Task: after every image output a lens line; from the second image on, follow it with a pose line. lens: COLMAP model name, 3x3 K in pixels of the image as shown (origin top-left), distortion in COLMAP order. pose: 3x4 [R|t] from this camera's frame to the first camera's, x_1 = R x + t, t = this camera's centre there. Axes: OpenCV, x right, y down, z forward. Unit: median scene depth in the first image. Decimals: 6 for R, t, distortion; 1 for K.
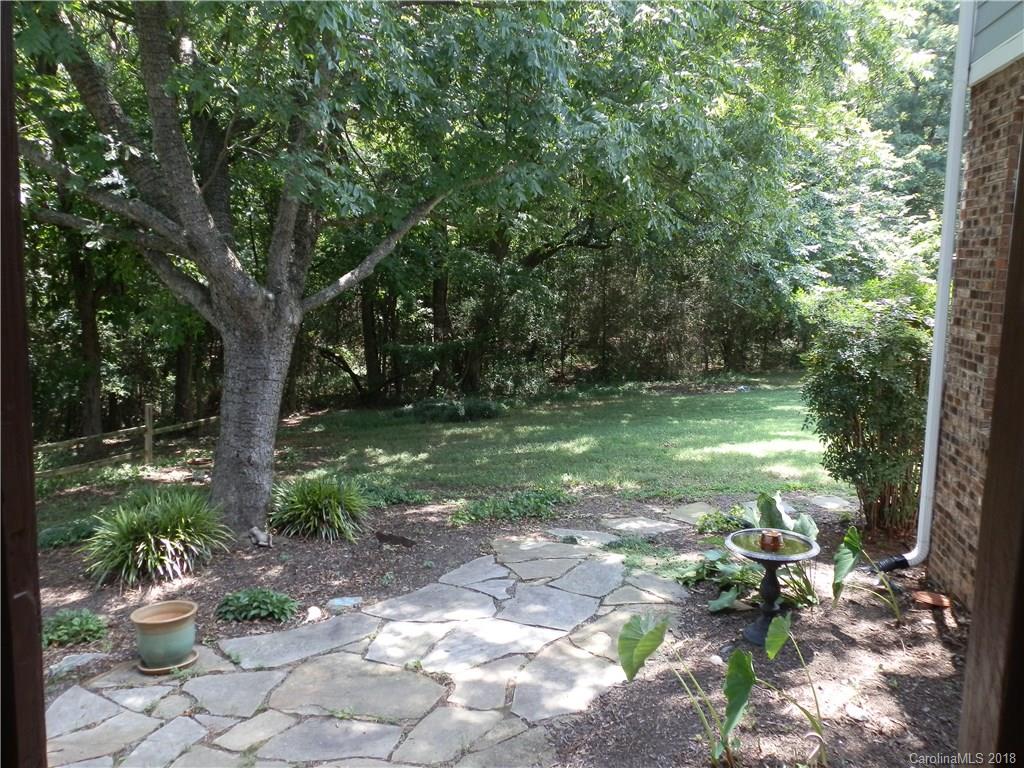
lens RADIAL K [[873.1, 0, 510.5], [0, 873.1, 384.5], [0, 0, 1]] dist [0.018956, -0.022528]
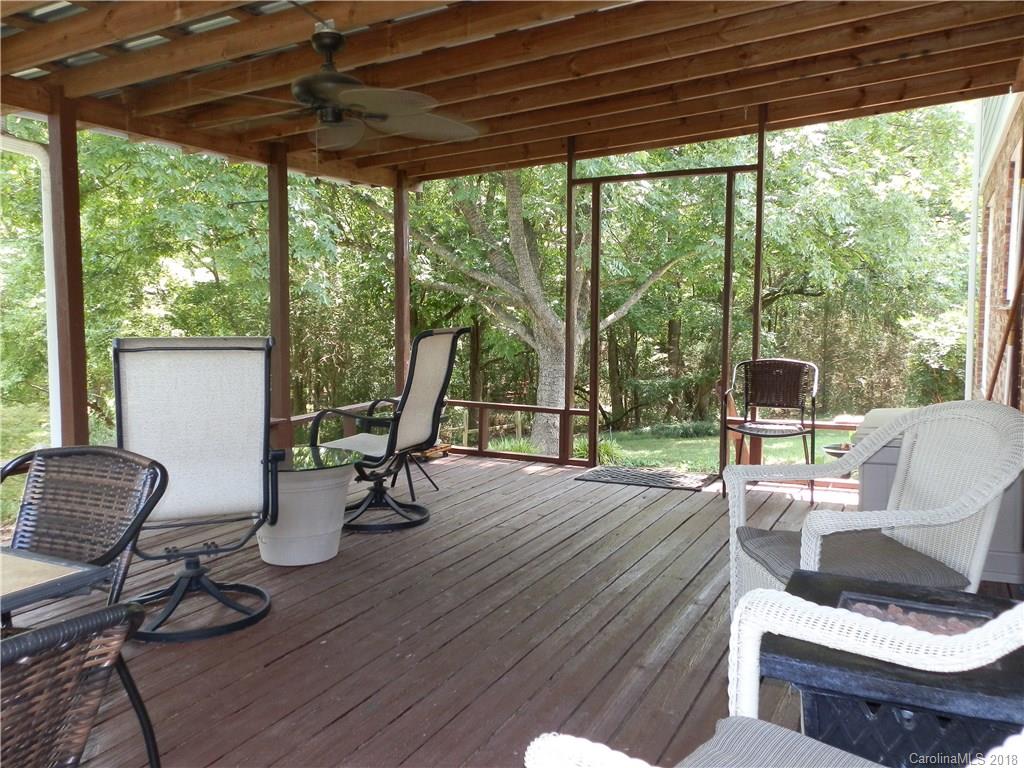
lens RADIAL K [[873.1, 0, 510.2], [0, 873.1, 382.2], [0, 0, 1]] dist [0.018956, -0.022528]
pose [[0.963965, -0.000136, -0.266029, 0.020456], [-0.017006, 0.997923, -0.062132, 0.032564], [0.265485, 0.064417, 0.961961, -0.191963]]
